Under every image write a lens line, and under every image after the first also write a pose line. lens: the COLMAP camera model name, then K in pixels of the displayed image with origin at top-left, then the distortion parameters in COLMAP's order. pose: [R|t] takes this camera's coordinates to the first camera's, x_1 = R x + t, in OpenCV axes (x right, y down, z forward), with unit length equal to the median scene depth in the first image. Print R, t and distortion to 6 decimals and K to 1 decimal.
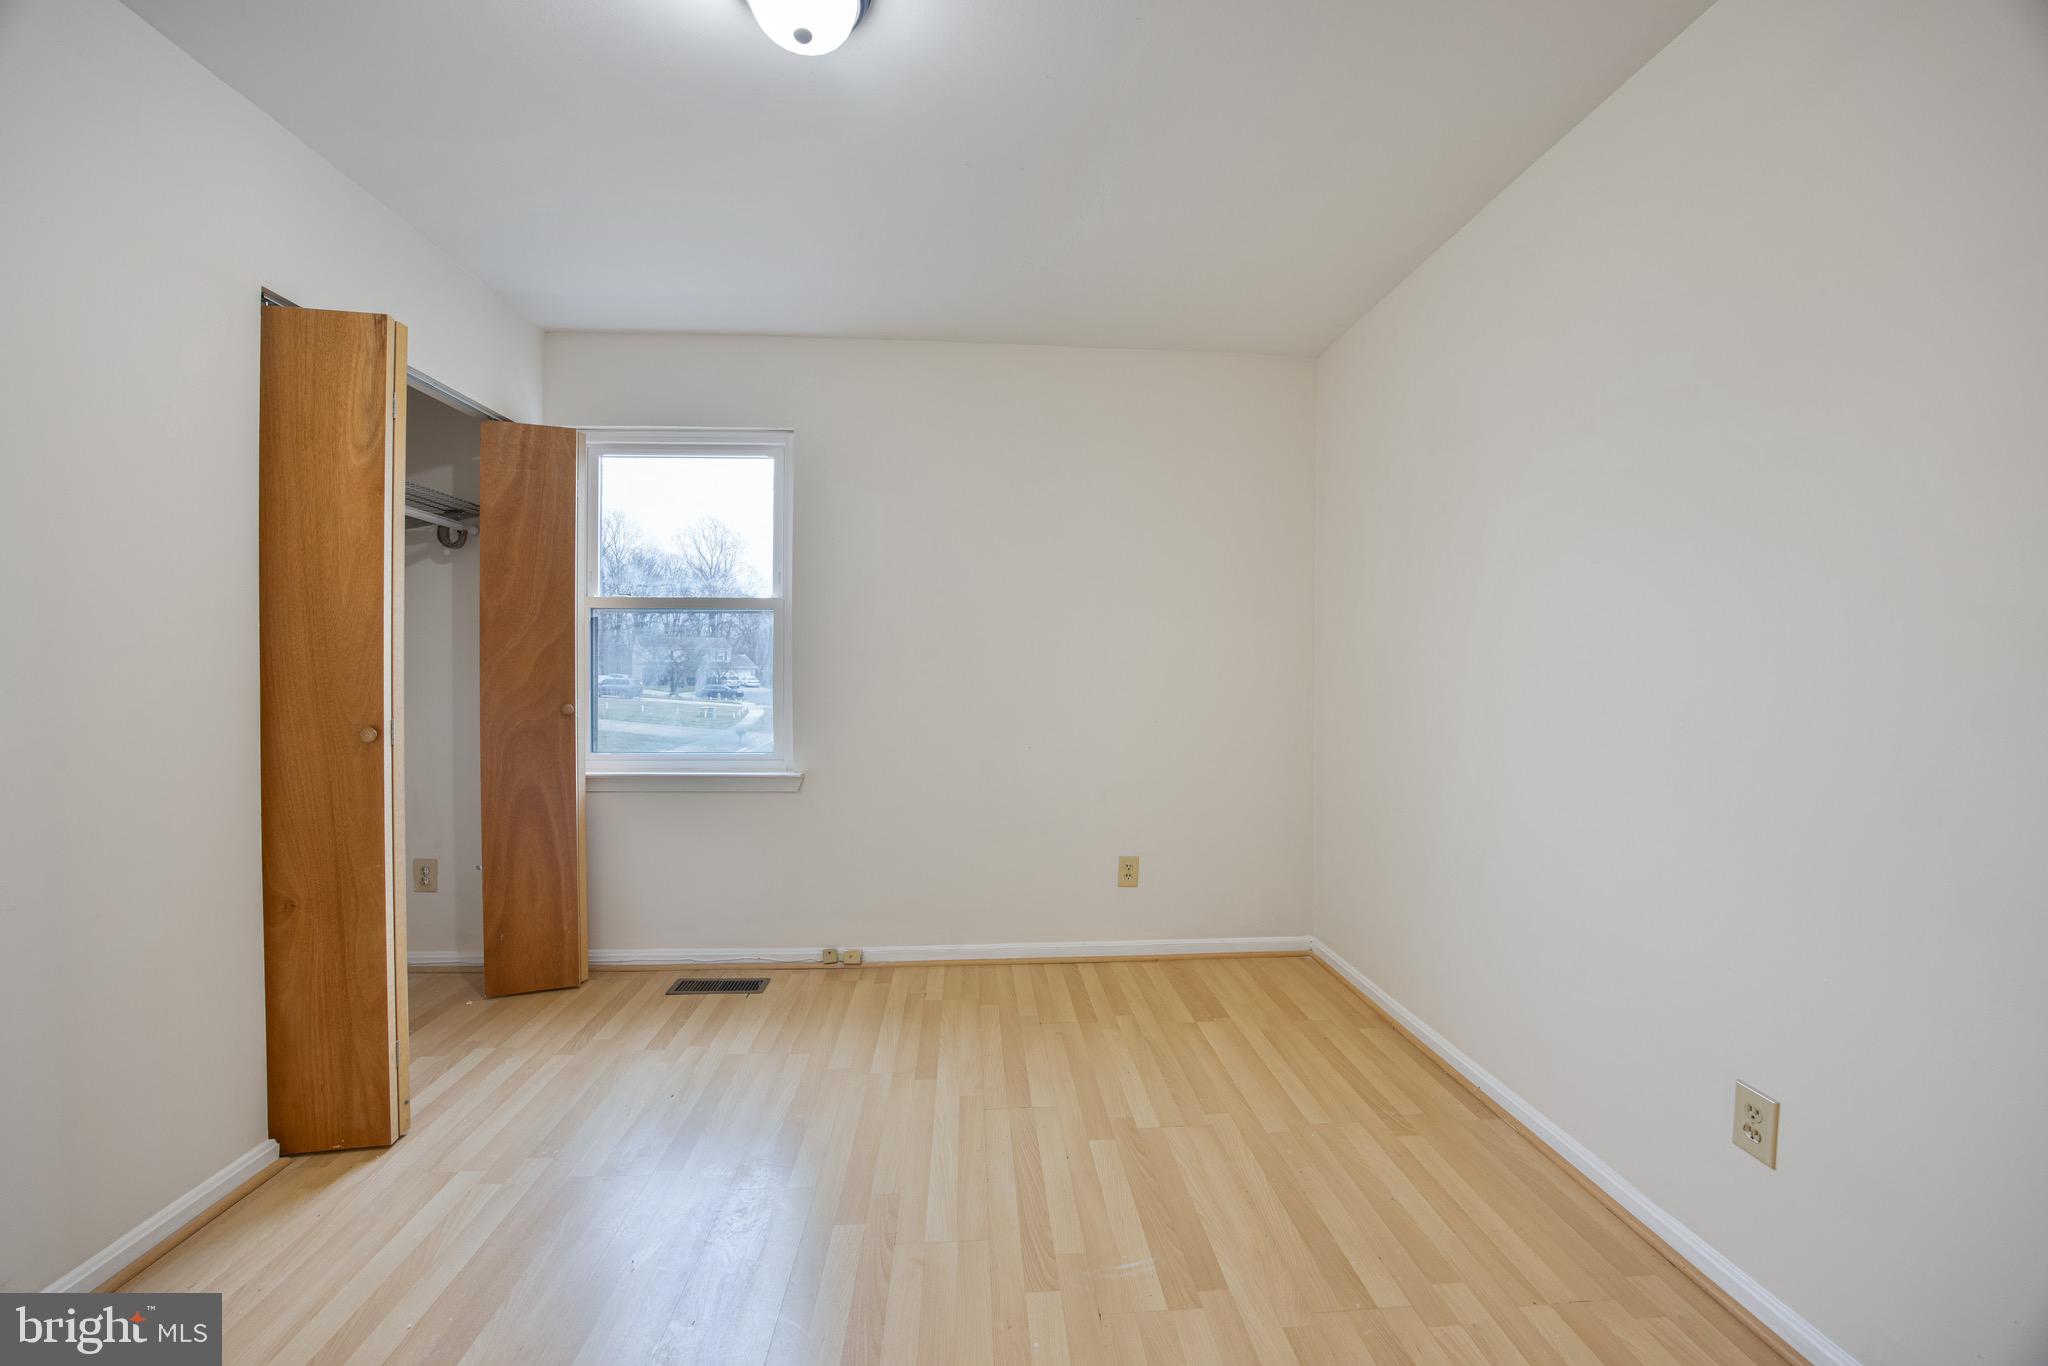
lens RADIAL K [[831.8, 0, 1024.0], [0, 831.8, 683.0], [0, 0, 1]] dist [0.000293, 0.000050]
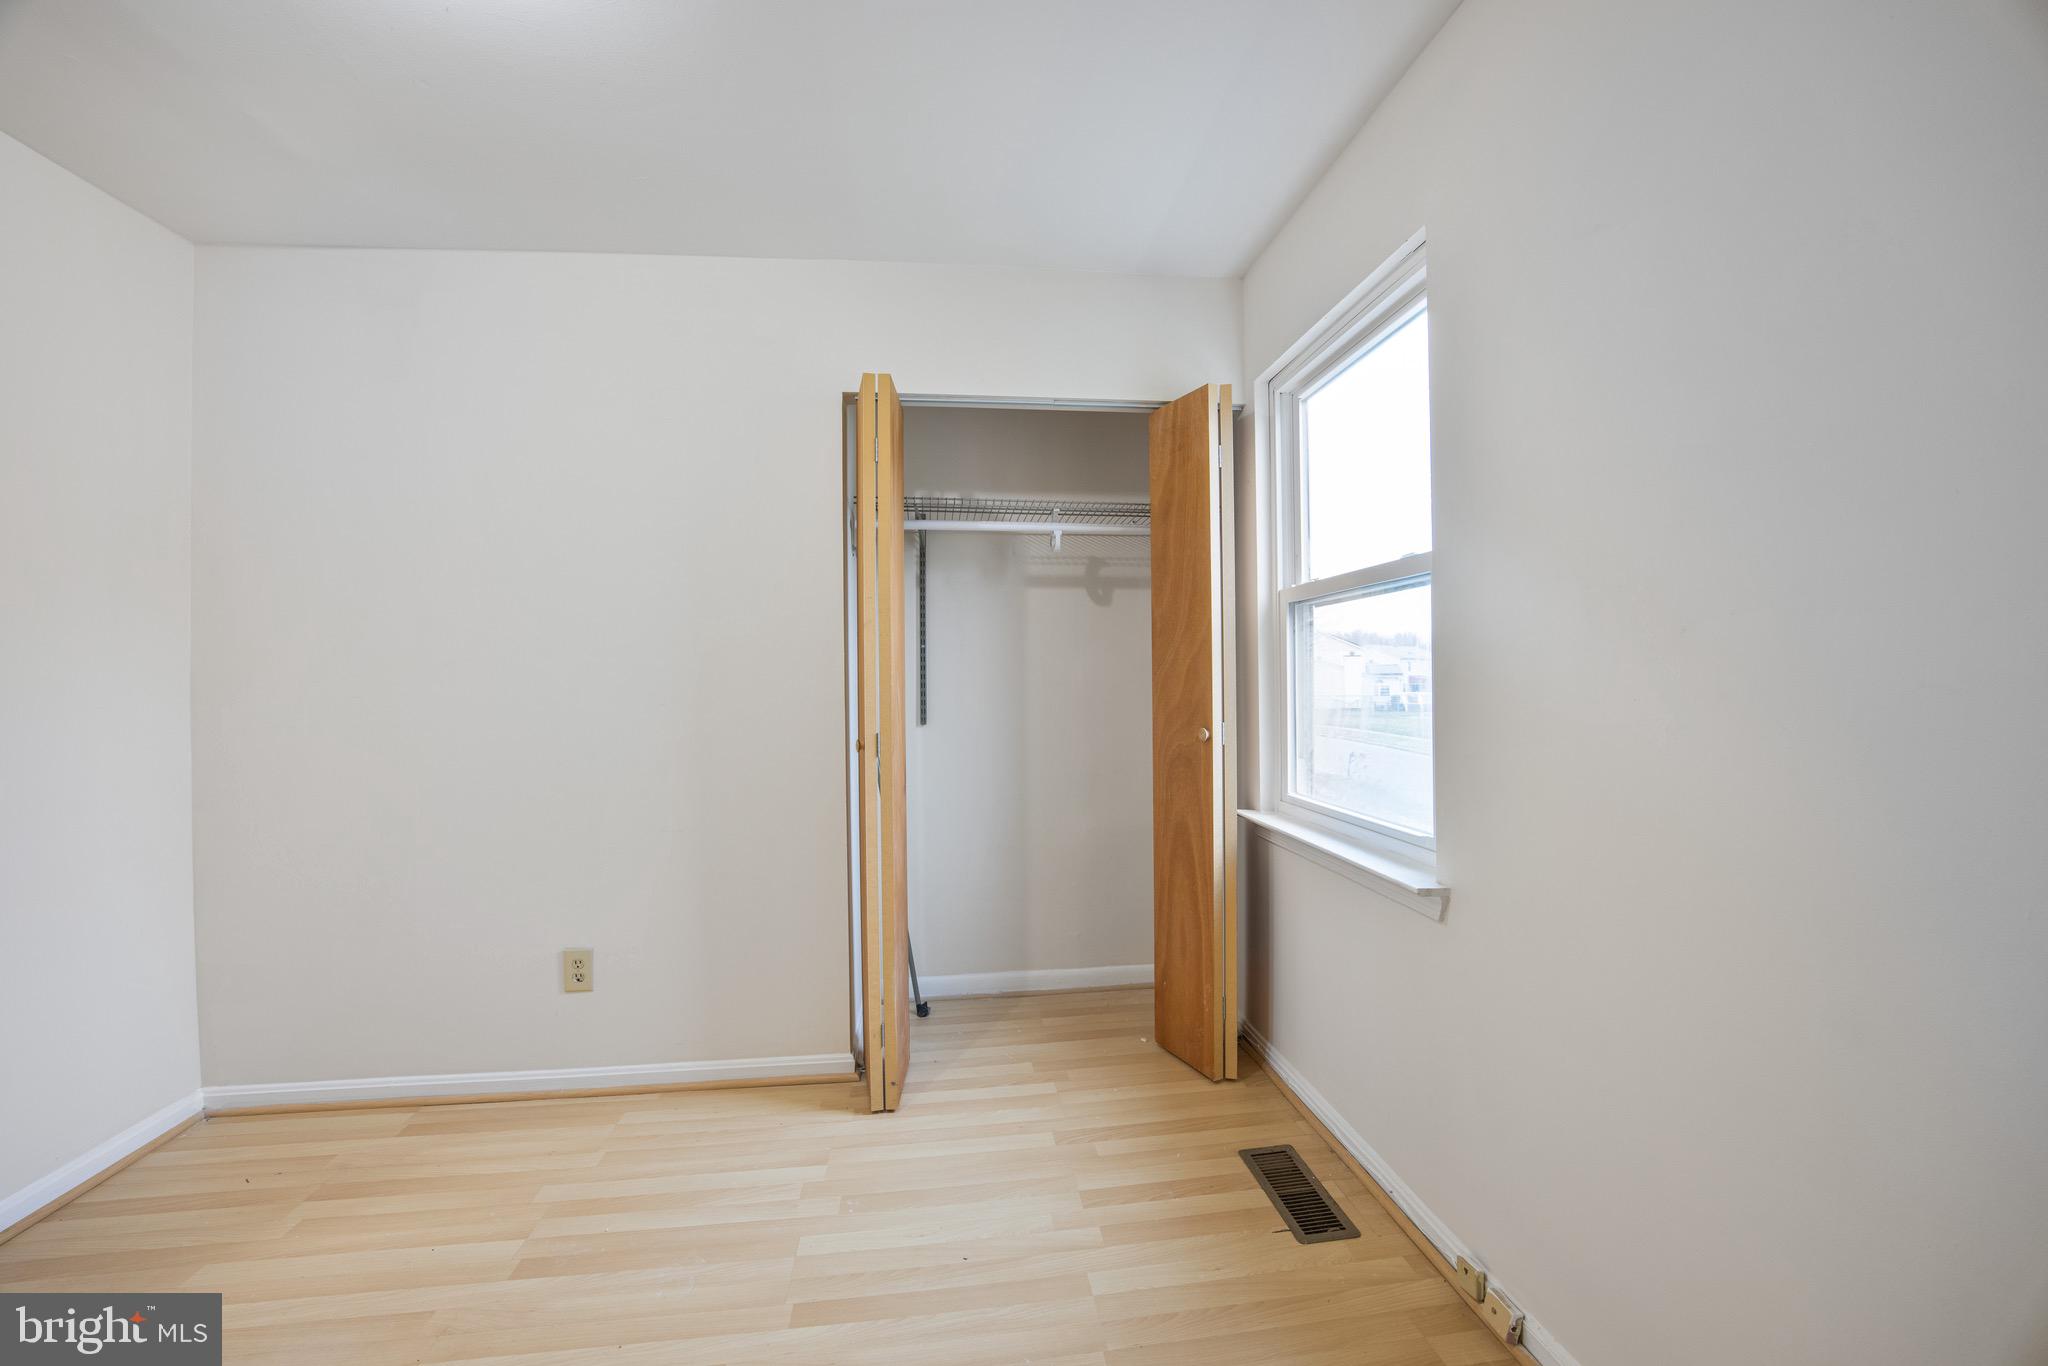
lens RADIAL K [[810.1, 0, 1024.0], [0, 810.1, 683.0], [0, 0, 1]] dist [-0.044469, 0.000203]
pose [[0.066574, -0.003156, -0.997777, 0.228996], [-0.014997, 0.999879, -0.004164, -0.013228], [0.997669, 0.015241, 0.066518, 0.792322]]
